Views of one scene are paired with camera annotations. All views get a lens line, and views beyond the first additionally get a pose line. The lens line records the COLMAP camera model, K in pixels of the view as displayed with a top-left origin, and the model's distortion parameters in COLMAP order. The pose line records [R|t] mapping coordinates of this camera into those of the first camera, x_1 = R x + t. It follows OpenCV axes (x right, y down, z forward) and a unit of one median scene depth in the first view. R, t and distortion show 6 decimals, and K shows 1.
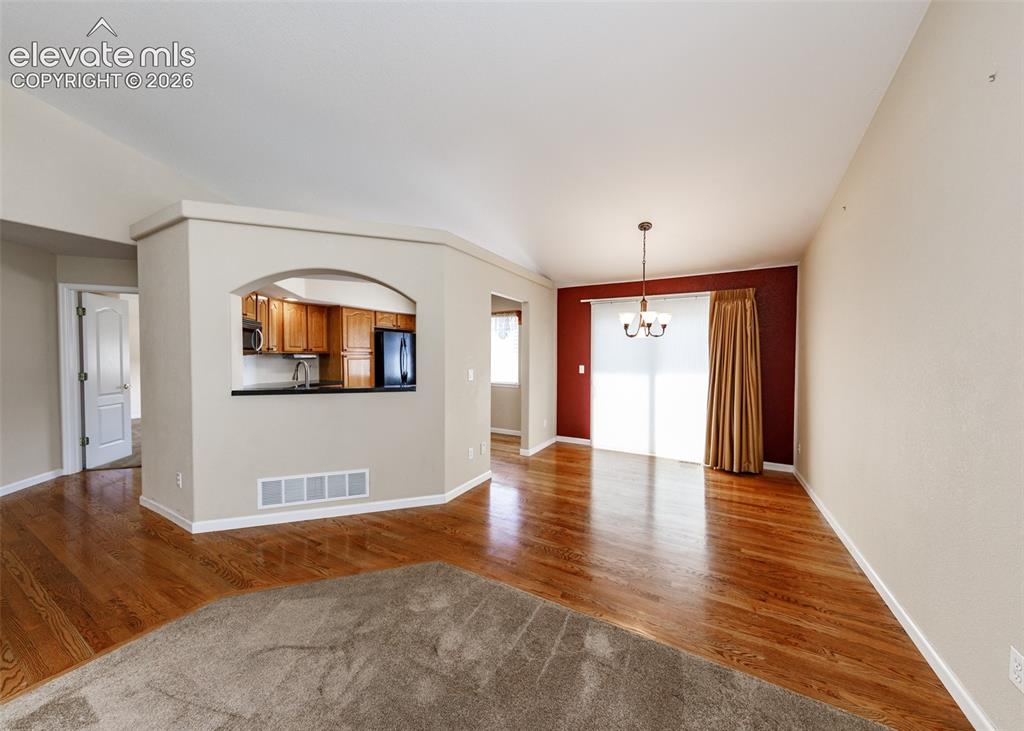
lens RADIAL K [[353.0, 0, 542.4], [0, 353.0, 367.1], [0, 0, 1]] dist [0.001510, 0.000021]
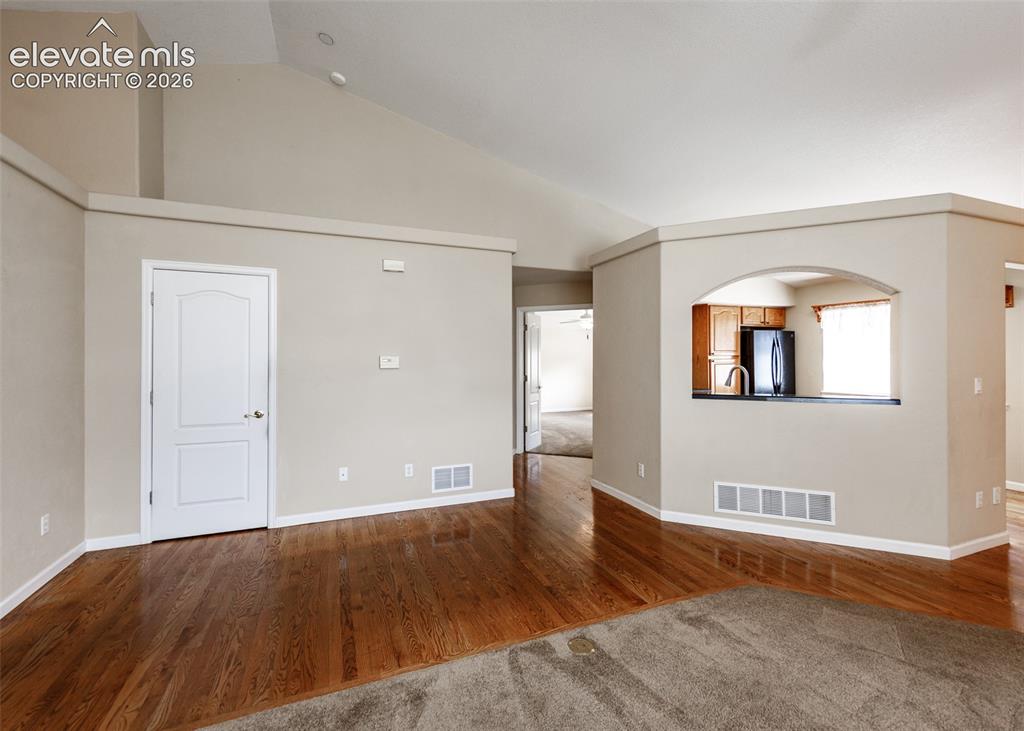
lens RADIAL K [[453.9, 0, 504.9], [0, 453.9, 359.3], [0, 0, 1]] dist [0.006467, -0.000031]
pose [[0.736301, -0.010190, -0.676578, -0.186999], [-0.011099, 0.999570, -0.027133, 0.002576], [0.676563, 0.027487, 0.735871, -0.205228]]
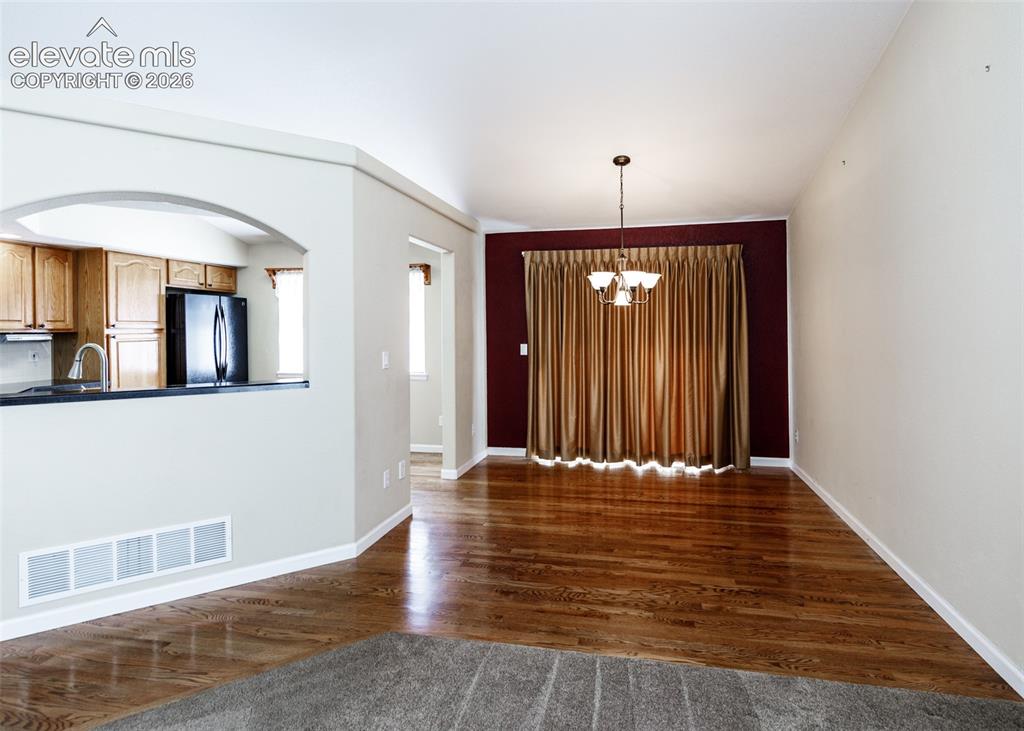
lens RADIAL K [[530.5, 0, 565.5], [0, 530.5, 332.8], [0, 0, 1]] dist [0.002199, 0.000511]
pose [[0.958865, -0.014305, 0.283502, -0.106118], [0.022398, 0.999428, -0.025327, 0.002029], [-0.282977, 0.030635, 0.958637, -0.041409]]
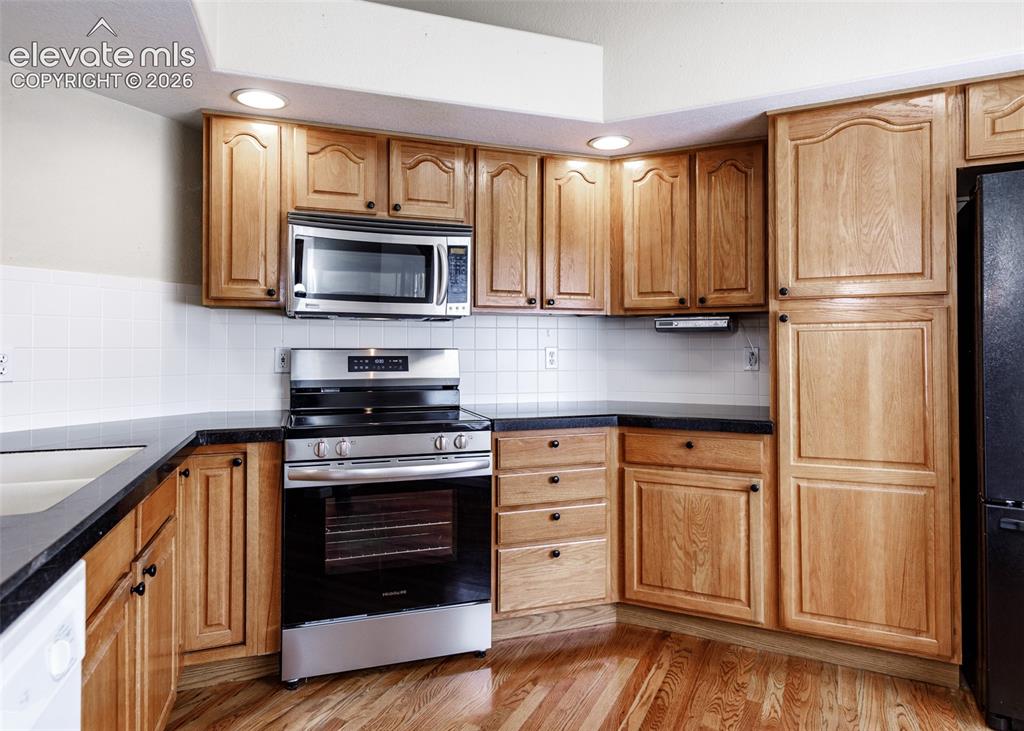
lens RADIAL K [[630.9, 0, 515.1], [0, 630.9, 336.4], [0, 0, 1]] dist [-0.001569, -0.000815]
pose [[0.002988, -0.021916, -0.999755, -0.144959], [-0.030560, 0.999291, -0.021997, -0.003211], [0.999528, 0.030618, 0.002316, 0.892759]]
